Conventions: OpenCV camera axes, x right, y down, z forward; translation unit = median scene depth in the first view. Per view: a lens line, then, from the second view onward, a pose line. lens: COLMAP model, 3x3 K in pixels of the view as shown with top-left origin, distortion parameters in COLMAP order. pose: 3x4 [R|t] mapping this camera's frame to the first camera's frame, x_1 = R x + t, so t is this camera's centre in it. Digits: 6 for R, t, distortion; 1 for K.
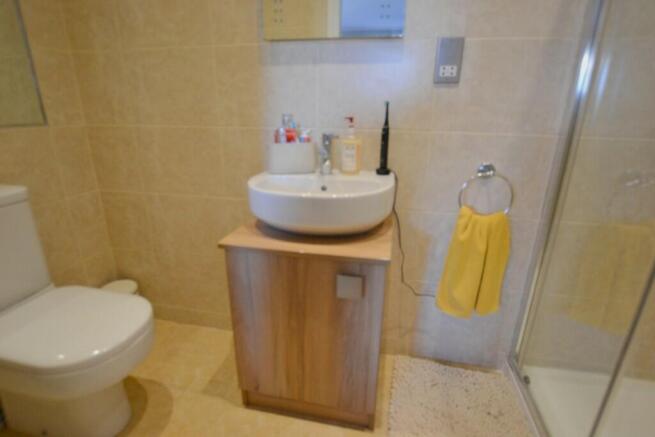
lens RADIAL K [[324.6, 0, 327.5], [0, 324.6, 218.5], [0, 0, 1]] dist [-0.024921, 0.000738]
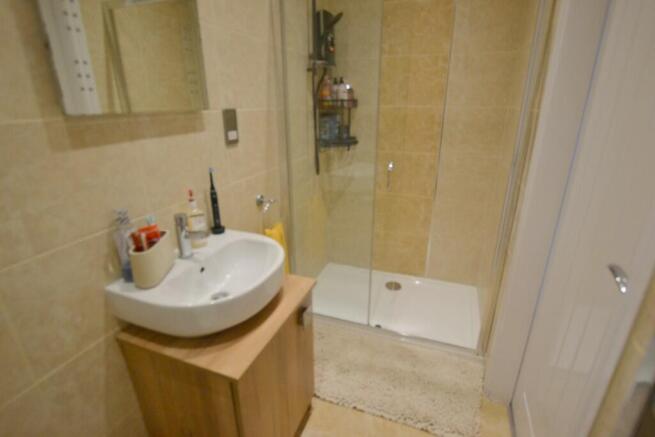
lens RADIAL K [[324.6, 0, 327.5], [0, 324.6, 218.5], [0, 0, 1]] dist [-0.024921, 0.000738]
pose [[0.168521, -0.347354, 0.922467, -0.766659], [0.309324, 0.907213, 0.285101, -0.388817], [-0.935905, 0.237296, 0.260330, 0.395533]]
